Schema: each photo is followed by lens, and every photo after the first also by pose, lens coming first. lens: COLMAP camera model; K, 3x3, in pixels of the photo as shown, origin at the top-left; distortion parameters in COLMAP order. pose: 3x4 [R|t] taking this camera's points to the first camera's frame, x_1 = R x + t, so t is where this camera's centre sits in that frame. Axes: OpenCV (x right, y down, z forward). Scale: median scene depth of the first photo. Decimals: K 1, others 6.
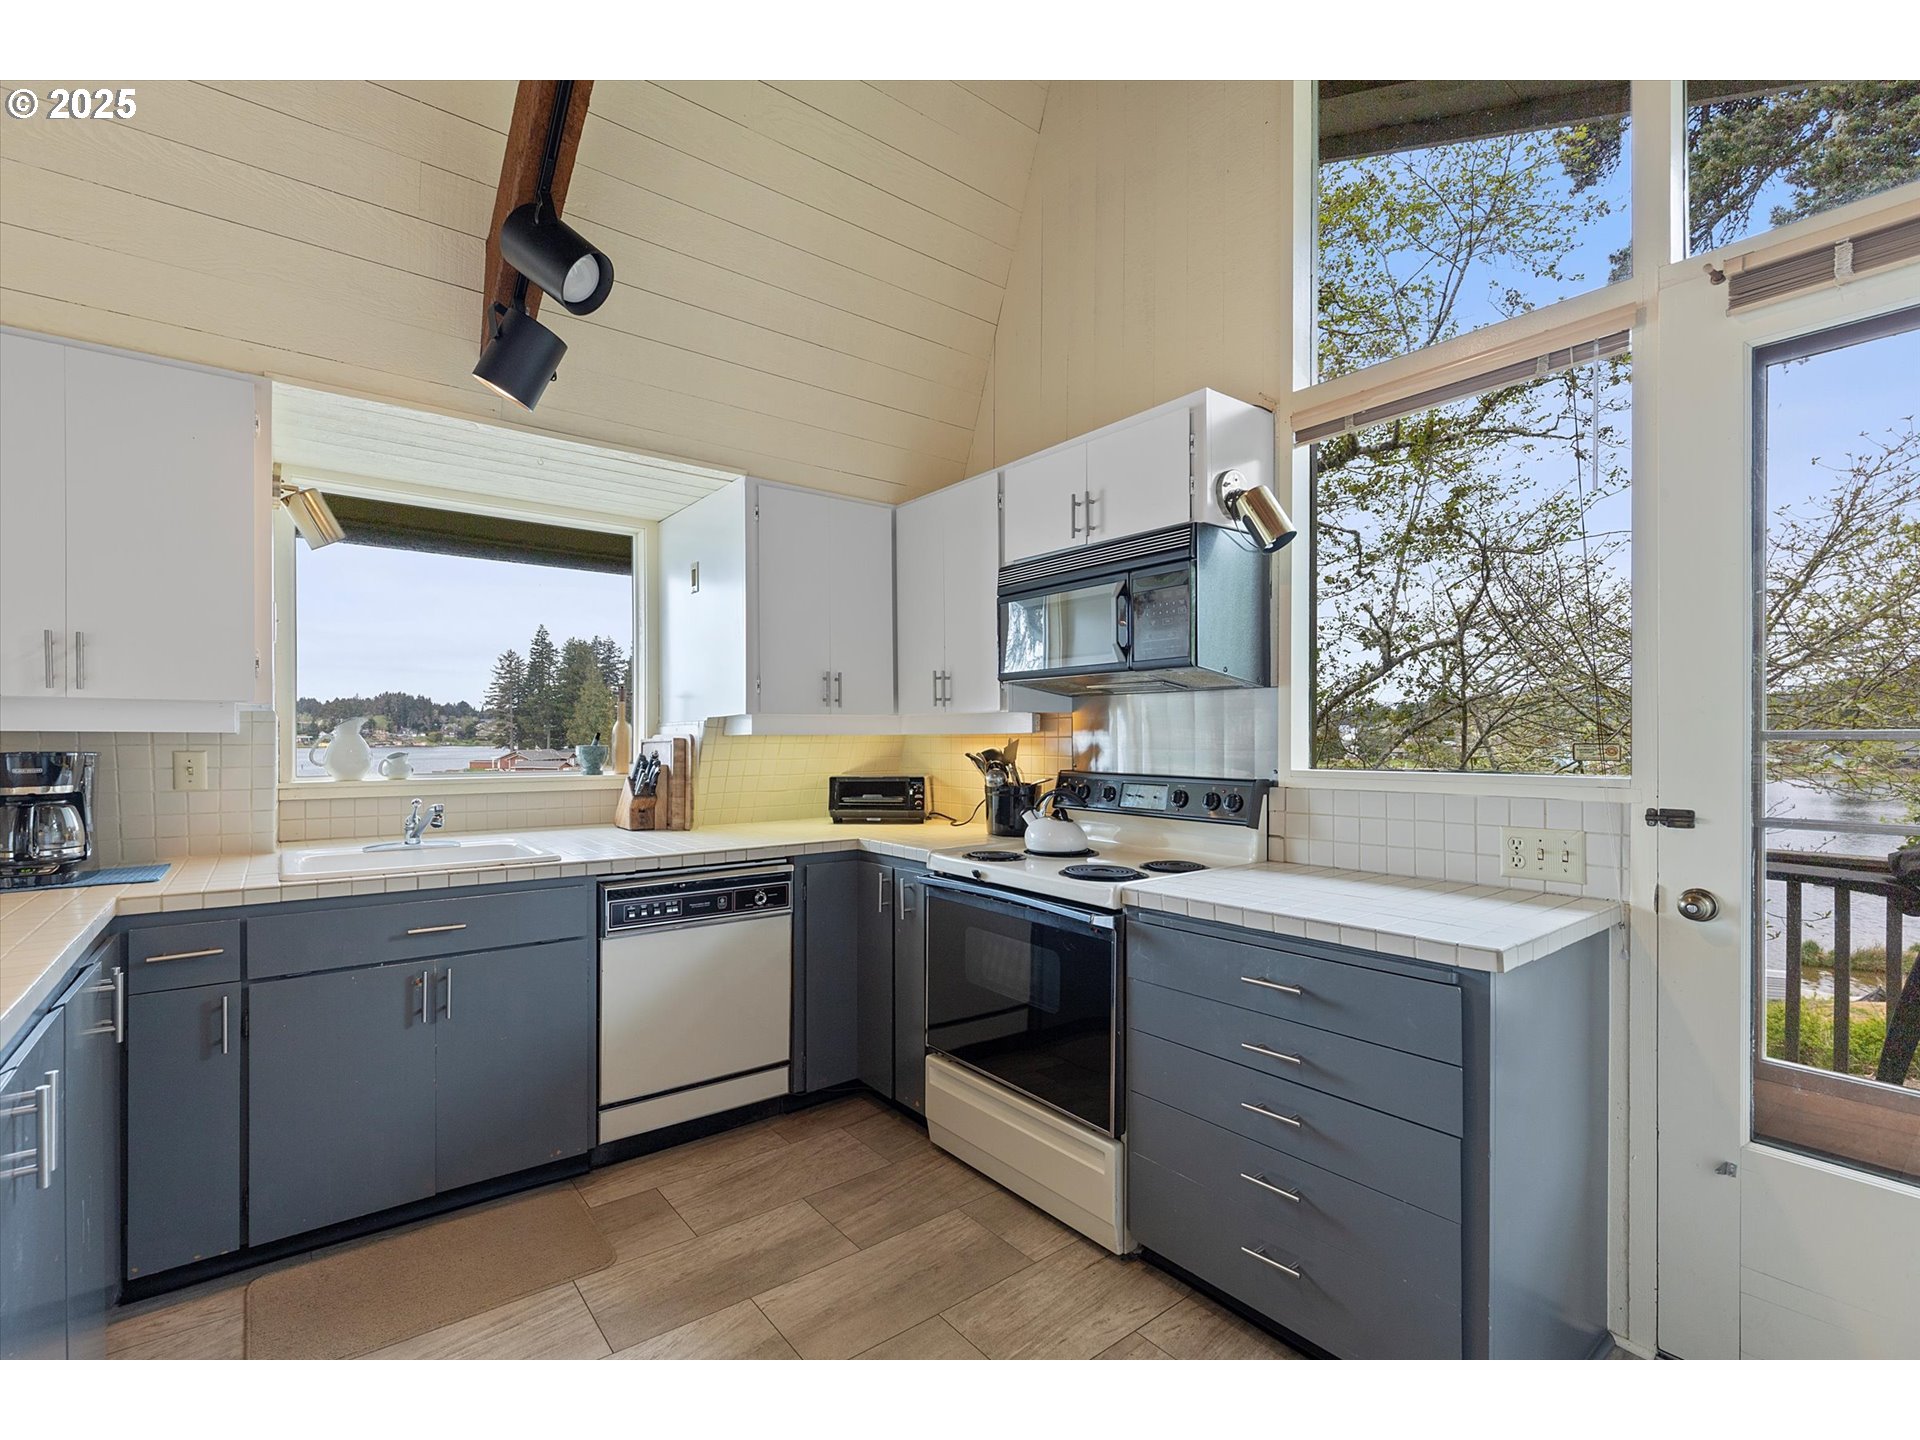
lens RADIAL K [[874.0, 0, 946.8], [0, 874.0, 736.8], [0, 0, 1]] dist [0.001513, 0.000066]
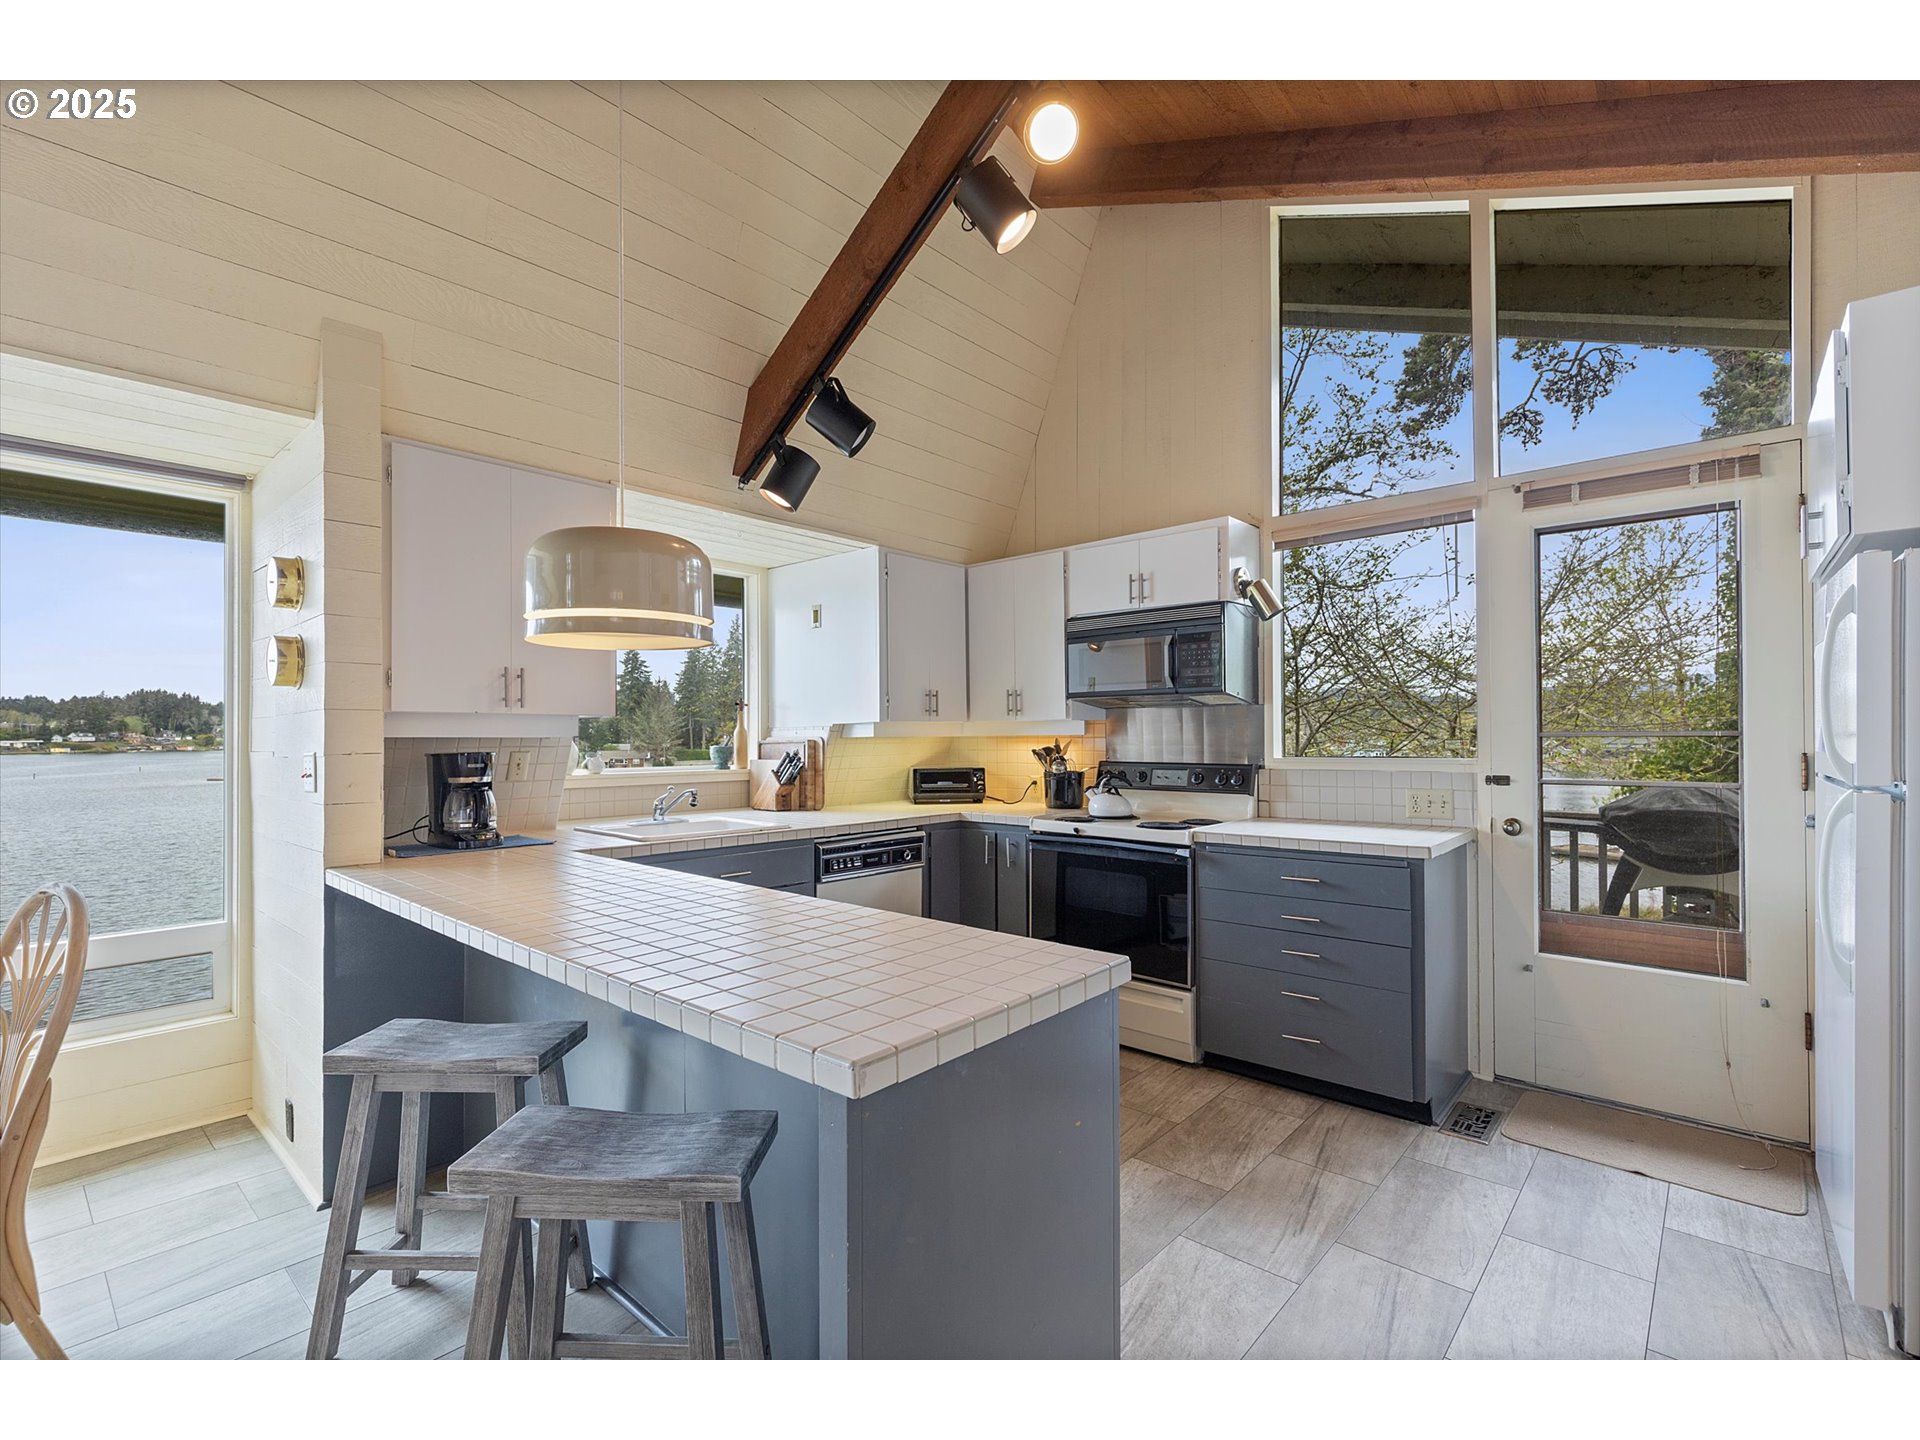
lens RADIAL K [[868.7, 0, 947.5], [0, 868.7, 724.3], [0, 0, 1]] dist [0.001275, -0.000104]
pose [[0.983823, -0.003165, 0.179115, -0.381844], [0.005636, 0.999896, -0.013288, -0.003623], [-0.179055, 0.014083, 0.983738, -0.352949]]
